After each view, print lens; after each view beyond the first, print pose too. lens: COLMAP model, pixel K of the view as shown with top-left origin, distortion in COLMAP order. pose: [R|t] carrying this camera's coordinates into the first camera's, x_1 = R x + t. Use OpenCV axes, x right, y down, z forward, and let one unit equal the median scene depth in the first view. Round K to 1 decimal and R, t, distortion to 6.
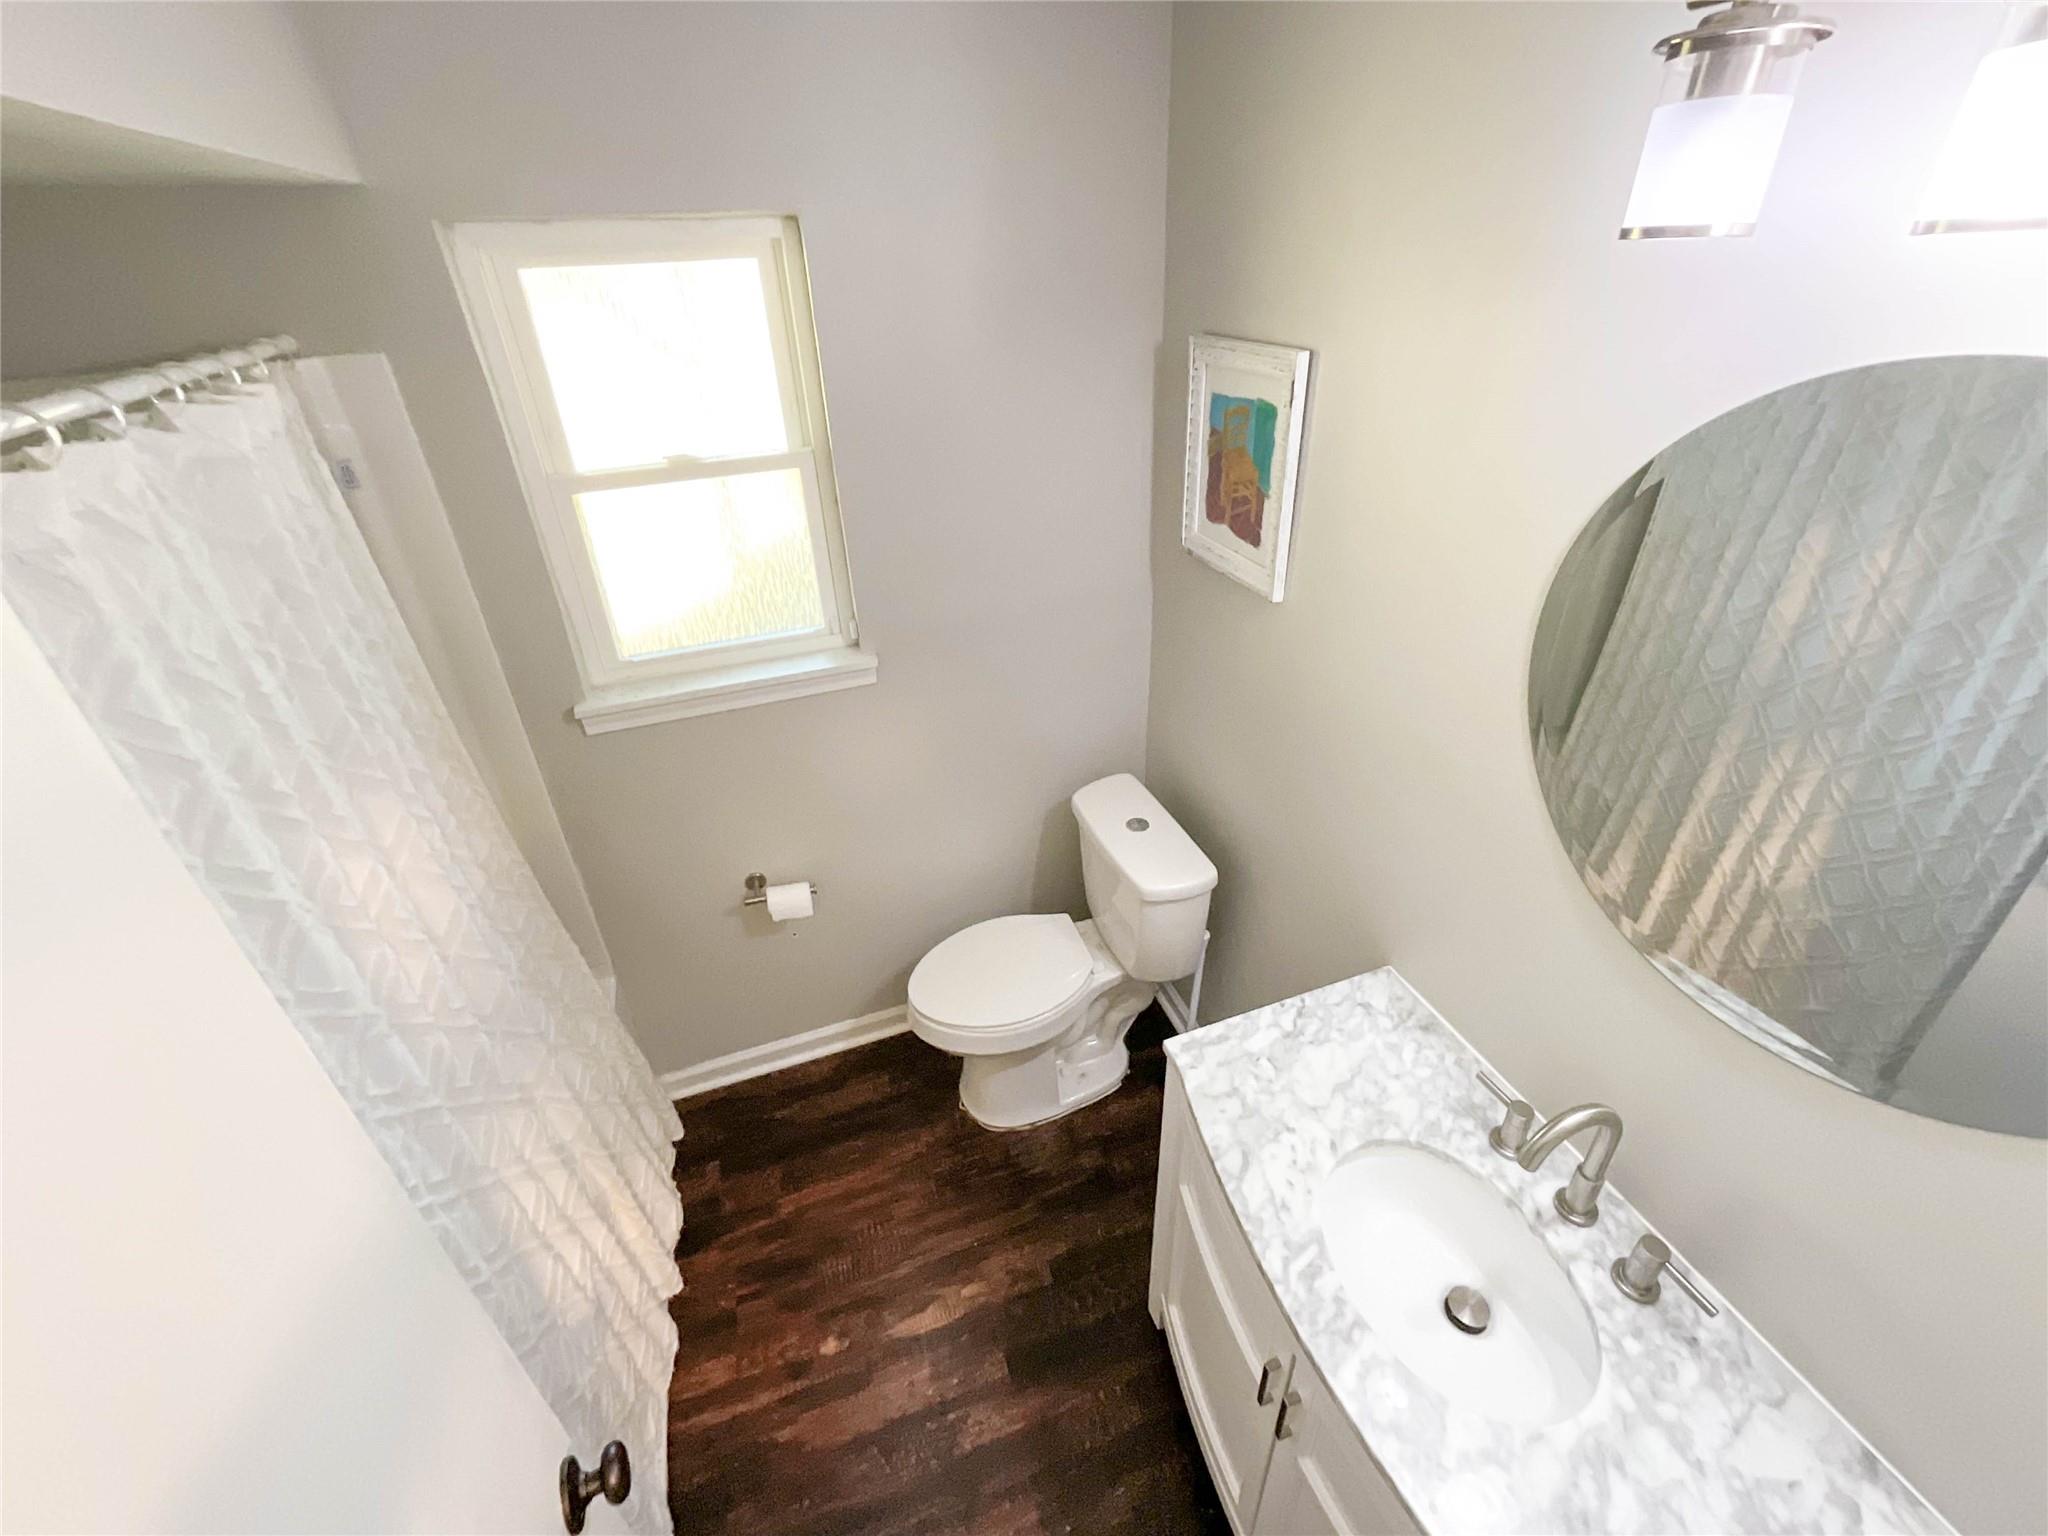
lens RADIAL K [[860.9, 0, 1030.2], [0, 860.9, 756.9], [0, 0, 1]] dist [-0.033004, 0.015471]
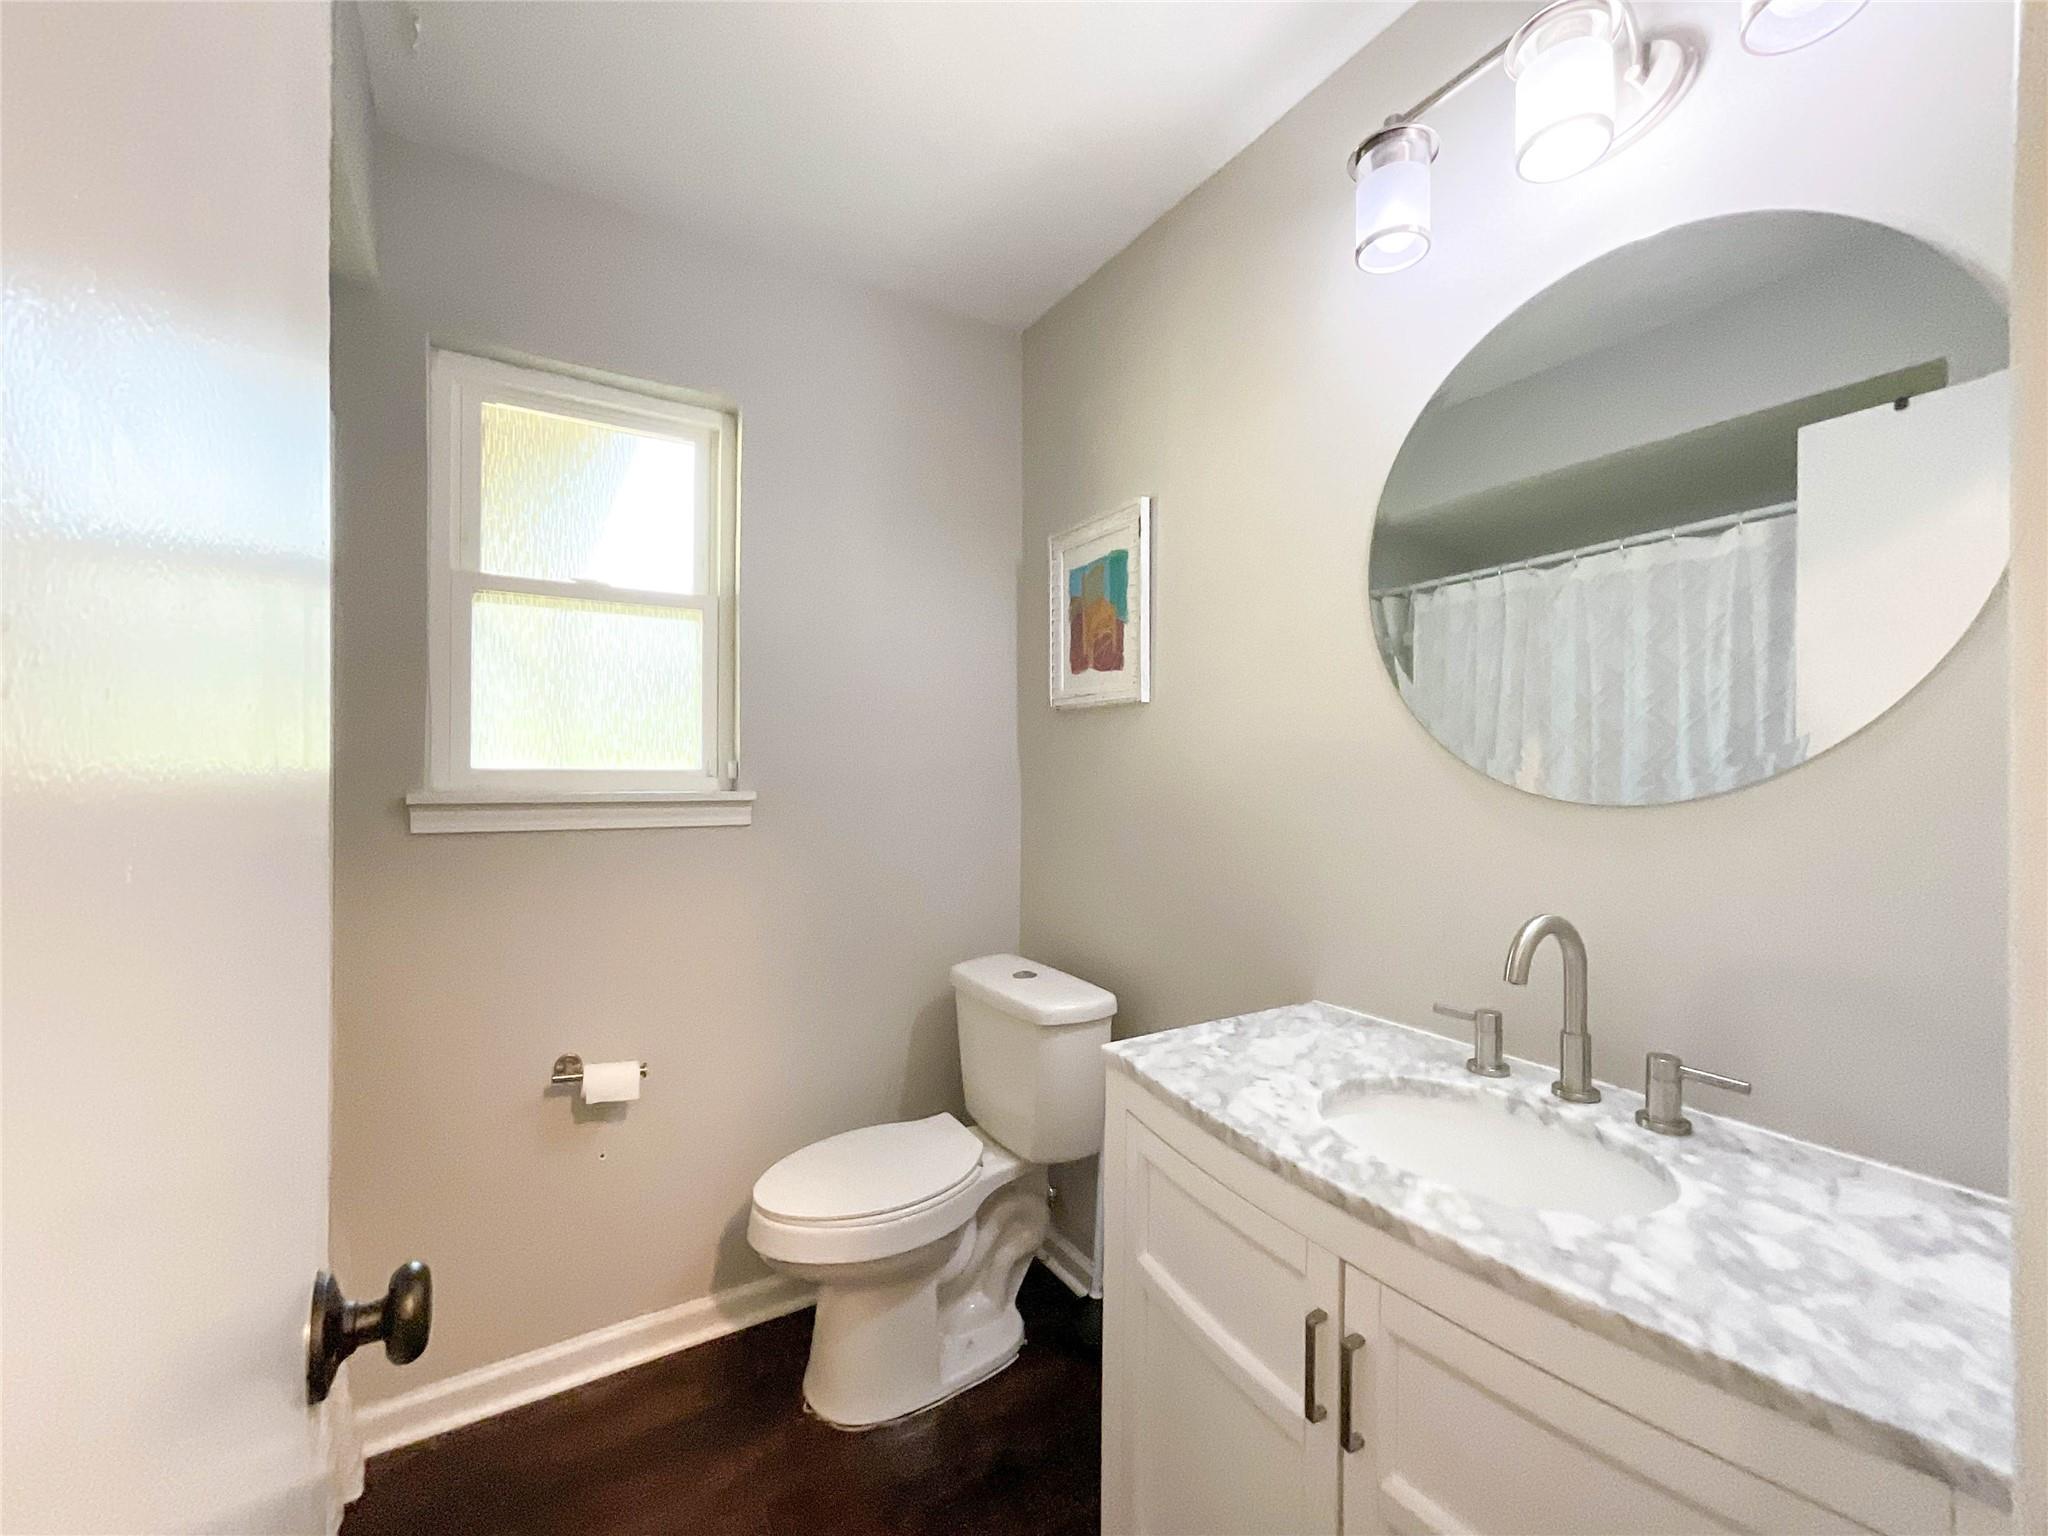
lens RADIAL K [[845.2, 0, 1039.2], [0, 845.2, 743.5], [0, 0, 1]] dist [-0.033740, 0.019365]
pose [[0.976484, 0.036263, 0.212518, -0.080363], [0.075317, 0.866260, -0.493883, 0.391933], [-0.202005, 0.498275, 0.843158, 0.111842]]
